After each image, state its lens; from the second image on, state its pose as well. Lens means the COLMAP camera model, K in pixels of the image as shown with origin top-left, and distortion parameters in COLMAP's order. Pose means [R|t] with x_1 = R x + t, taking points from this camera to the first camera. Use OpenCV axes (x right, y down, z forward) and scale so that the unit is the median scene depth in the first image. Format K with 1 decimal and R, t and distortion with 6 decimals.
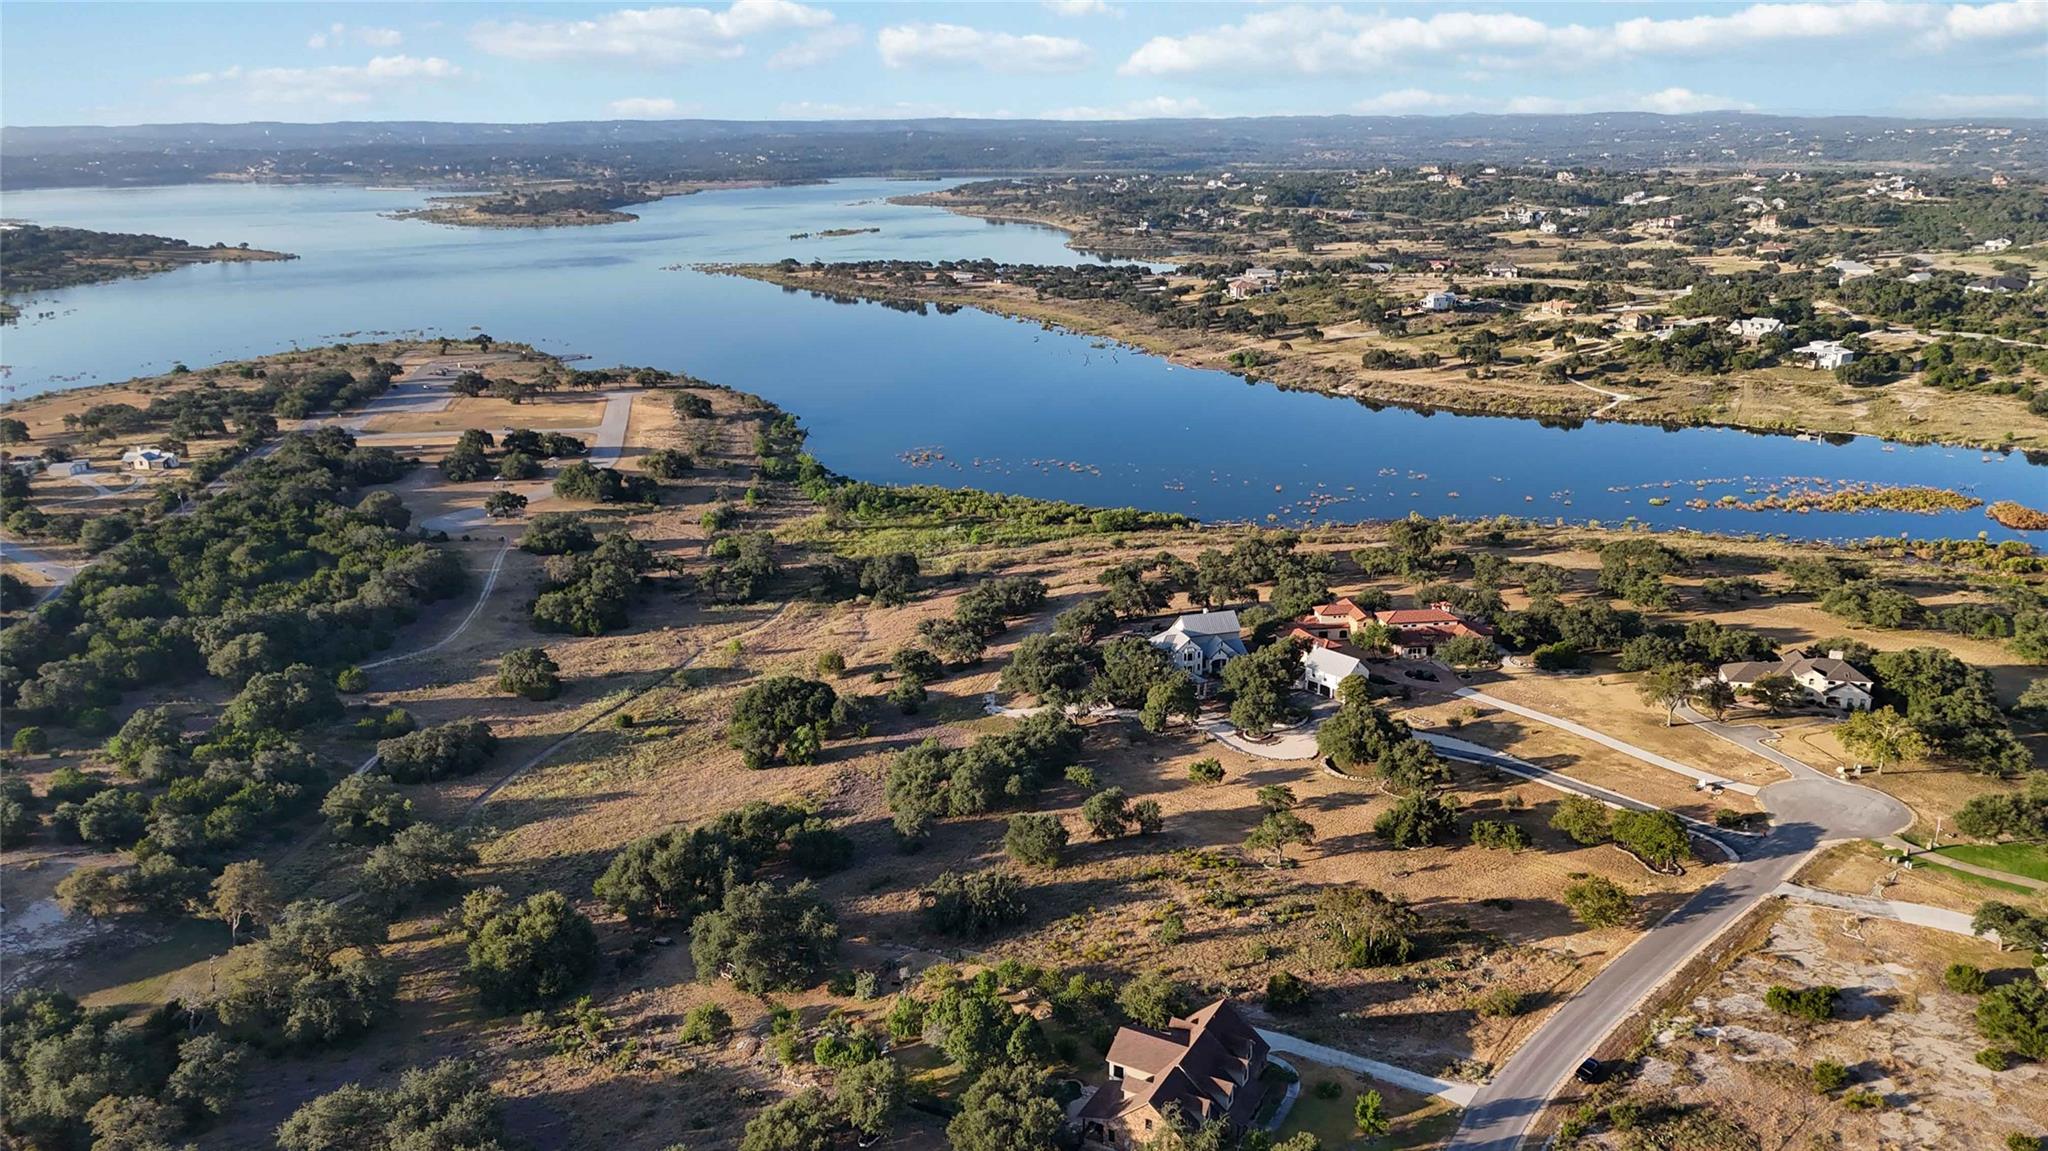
lens RADIAL K [[1505.9, 0, 1033.1], [0, 1505.9, 563.6], [0, 0, 1]] dist [0.077959, -0.077658]
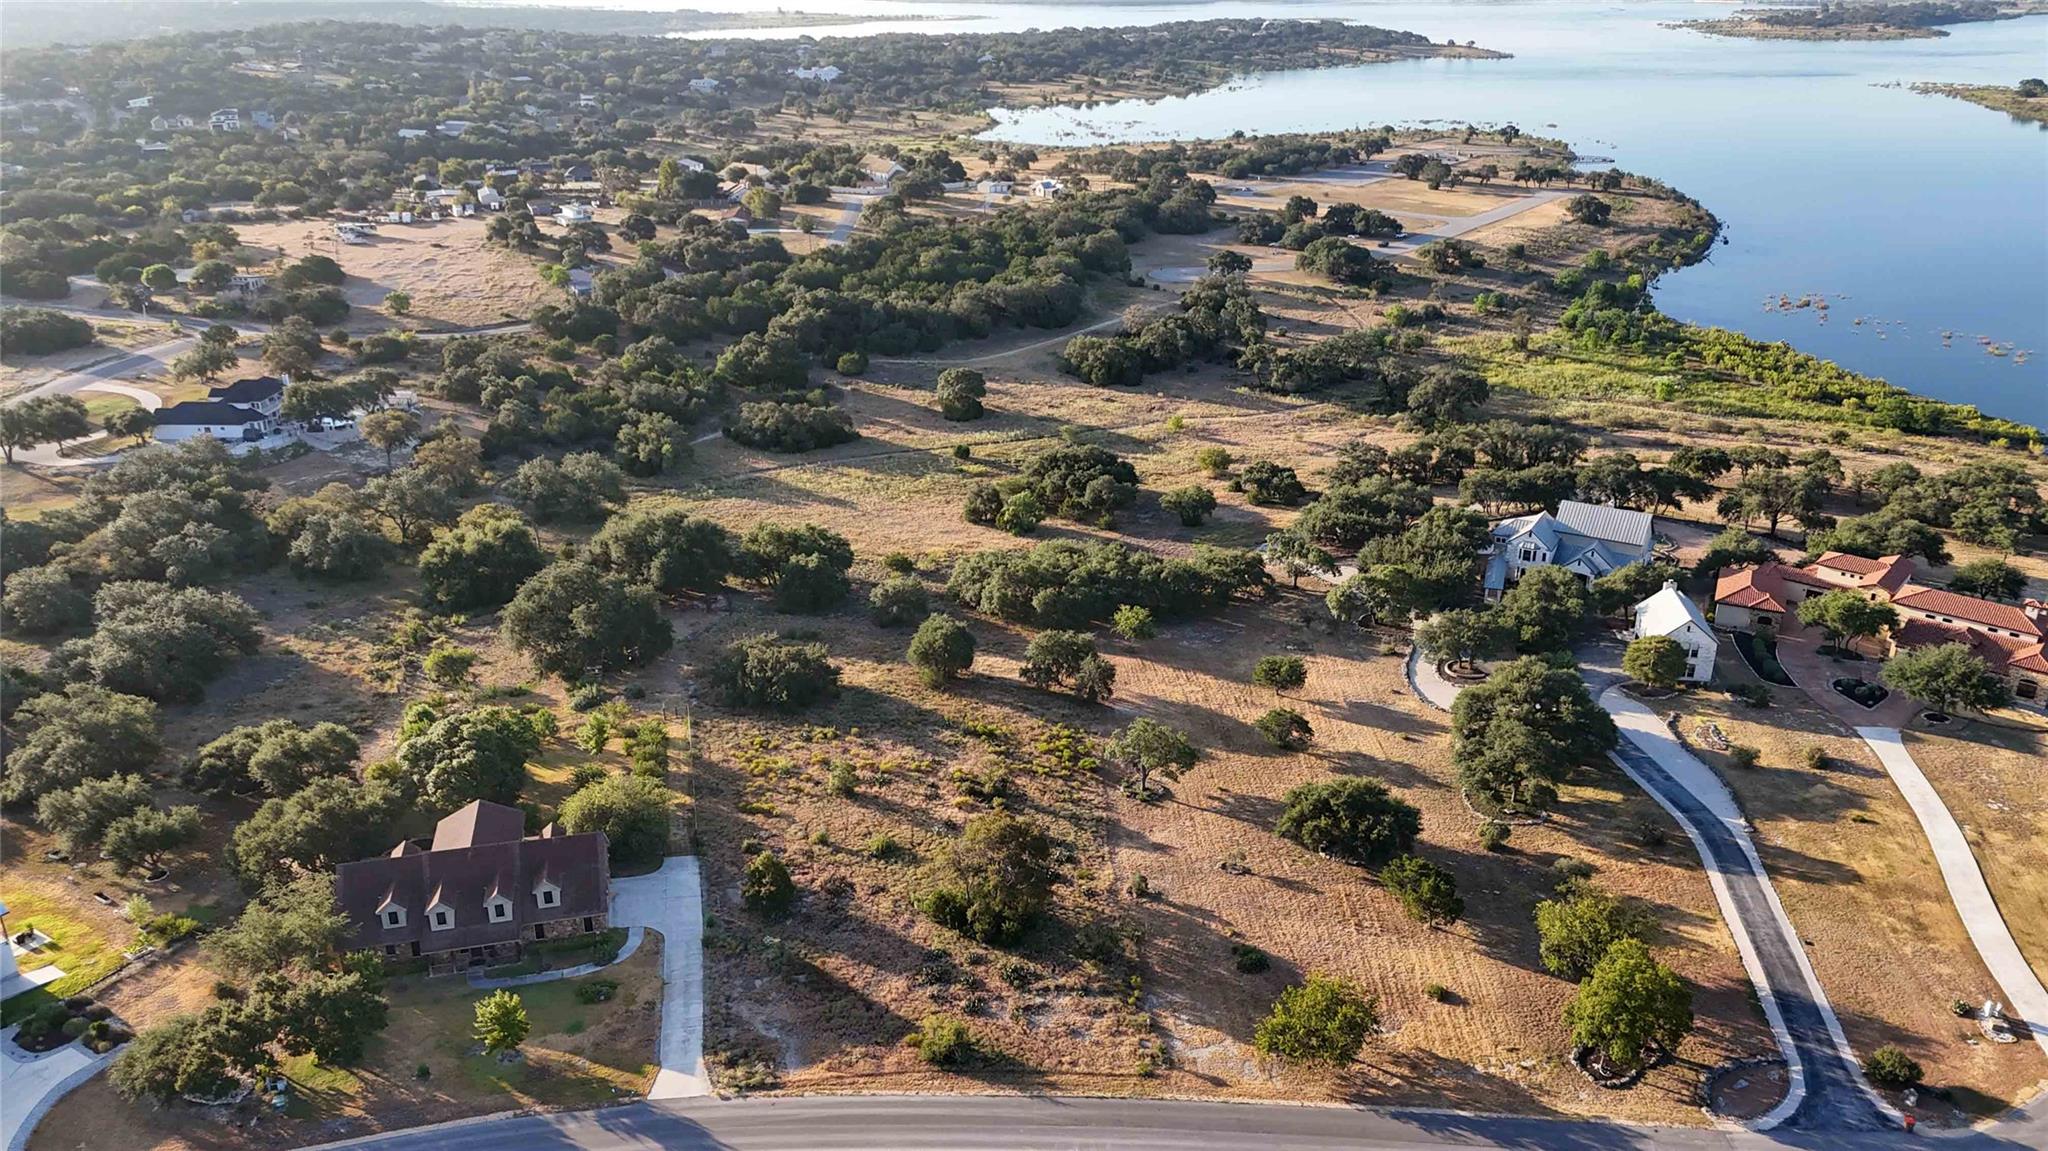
lens RADIAL K [[1505.9, 0, 1029.5], [0, 1505.9, 575.9], [0, 0, 1]] dist [0.077959, -0.077658]
pose [[0.669957, 0.287328, -0.684544, 0.376095], [-0.210340, 0.957750, 0.196144, -0.014977], [0.711980, 0.012579, 0.702087, 0.307248]]
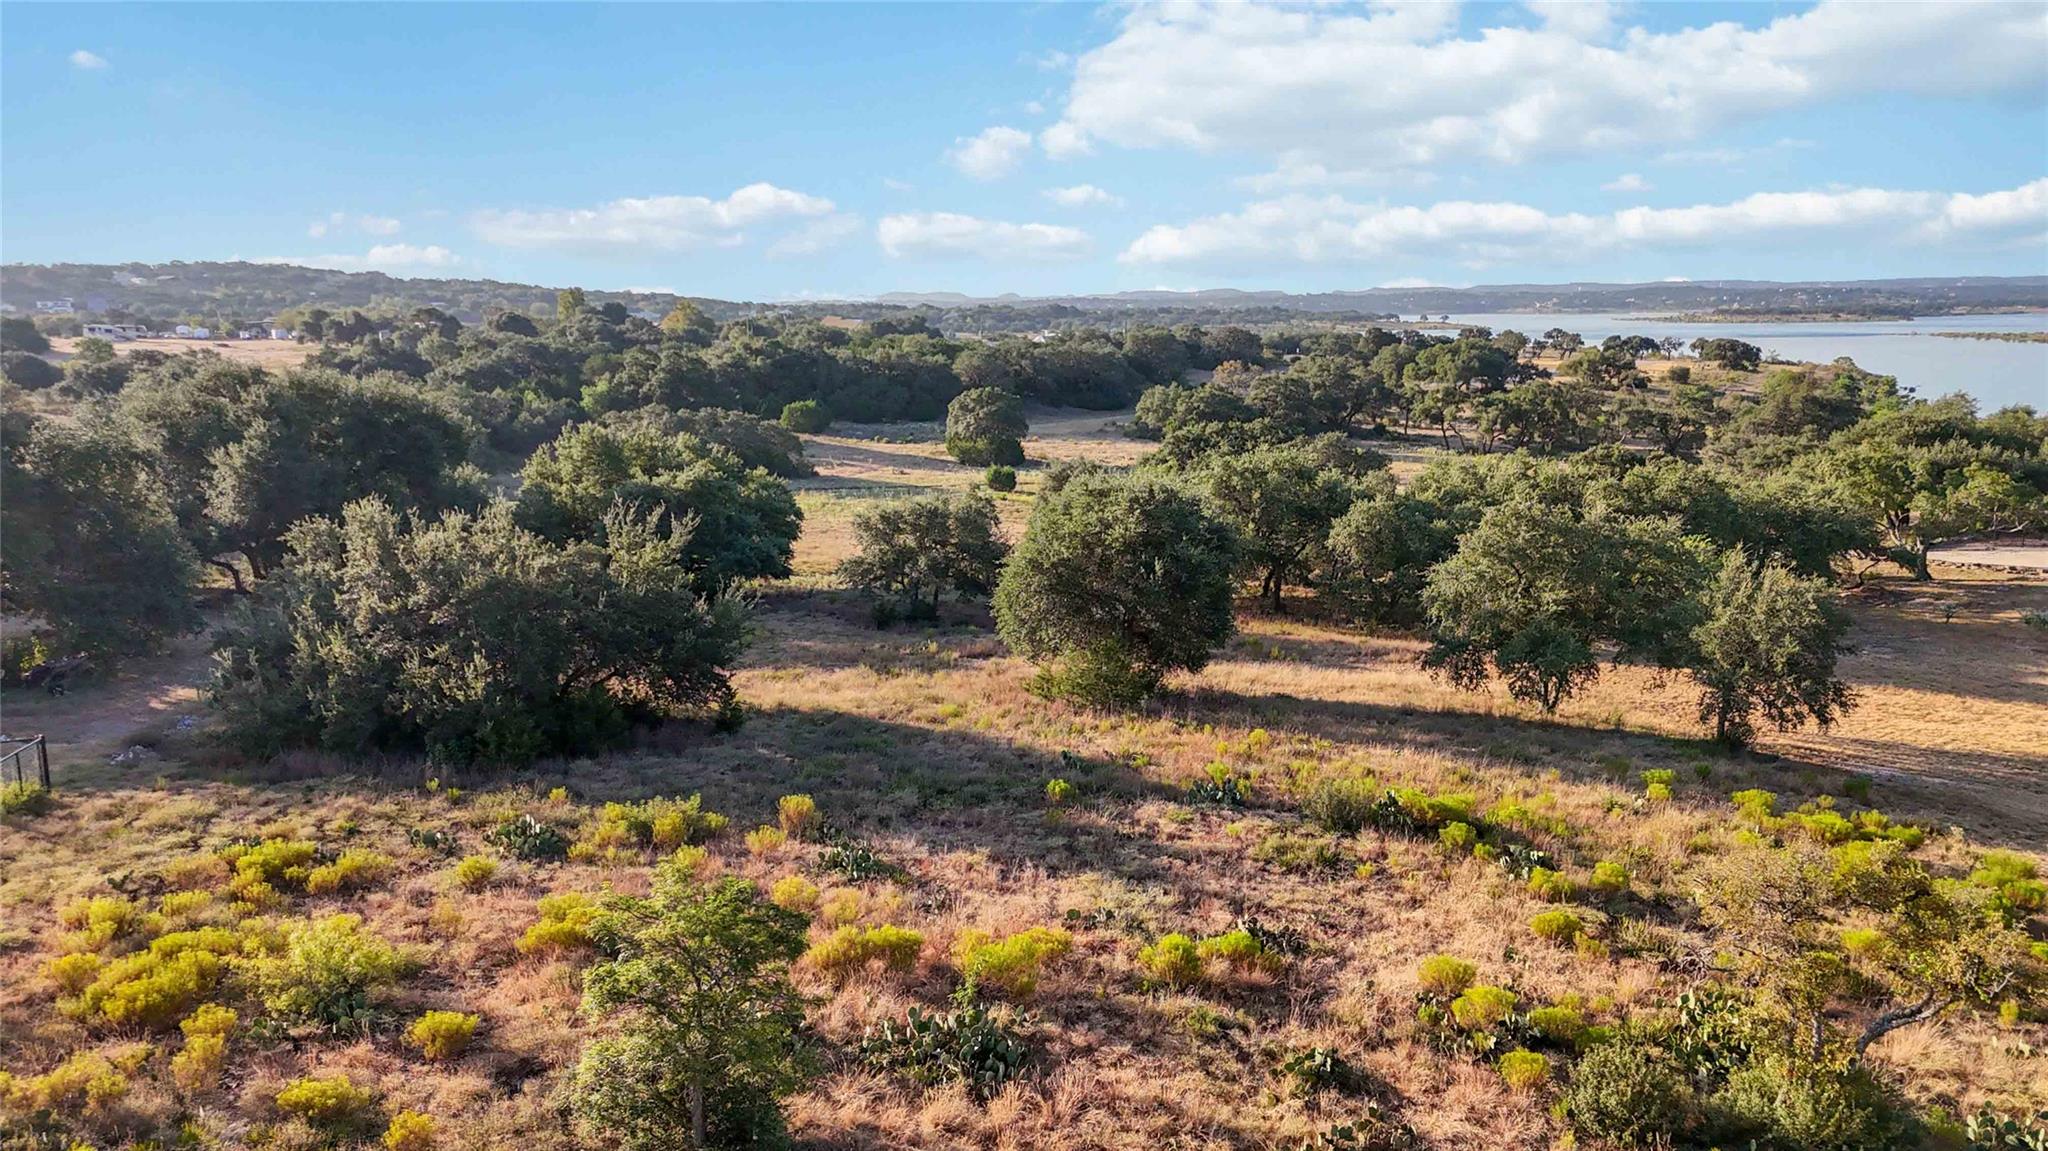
lens RADIAL K [[1505.9, 0, 1025.4], [0, 1505.9, 583.3], [0, 0, 1]] dist [0.077959, -0.077658]
pose [[0.693168, 0.136531, -0.707726, 0.099704], [-0.203920, 0.978927, -0.010875, 0.122453], [0.691328, 0.151858, 0.706403, 0.546089]]
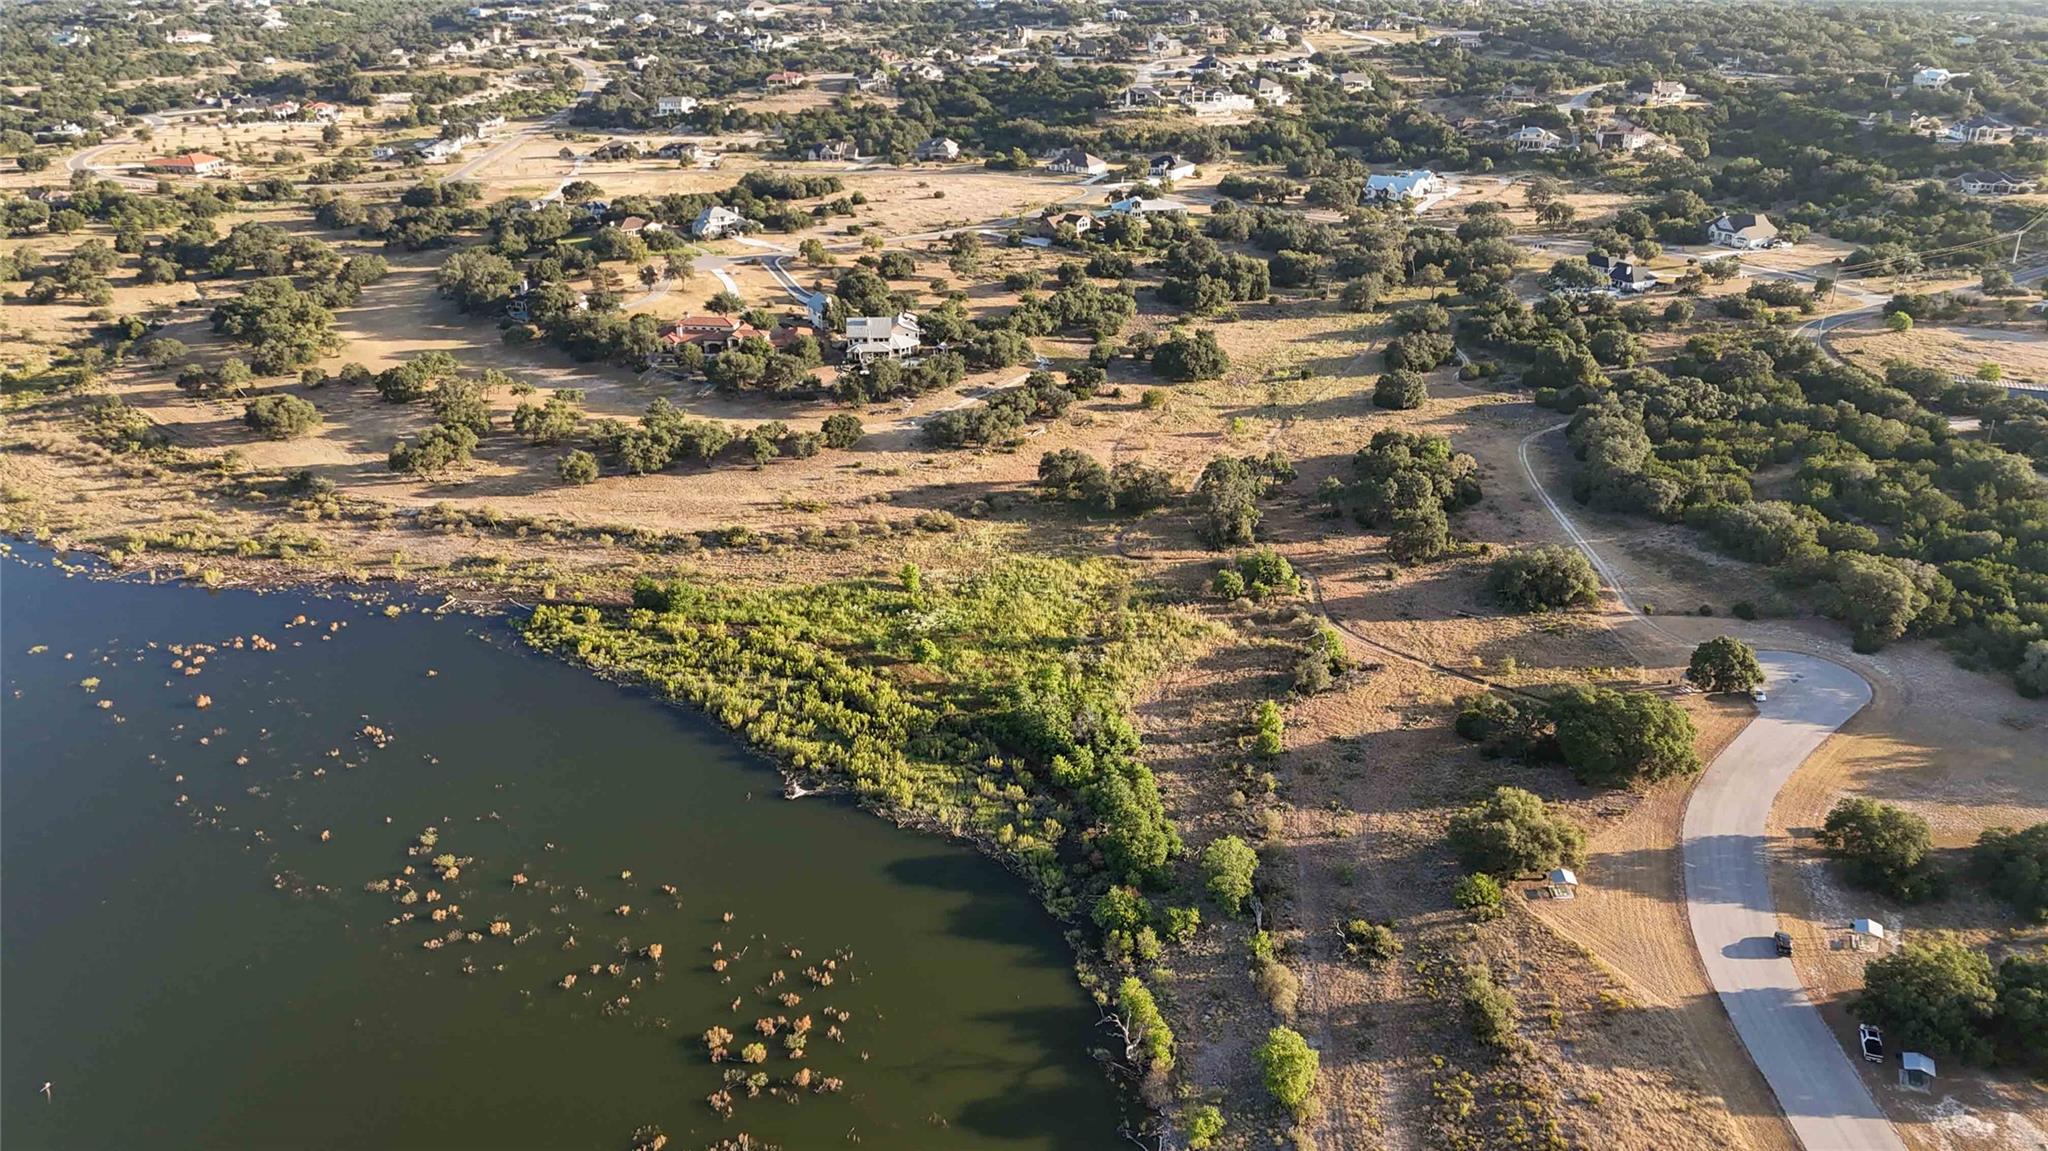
lens RADIAL K [[1505.9, 0, 1022.5], [0, 1505.9, 591.0], [0, 0, 1]] dist [0.077959, -0.077658]
pose [[-0.969079, -0.089298, 0.230025, -0.300253], [0.080744, 0.766132, 0.637591, -0.547714], [-0.233166, 0.636449, -0.735232, 1.874280]]
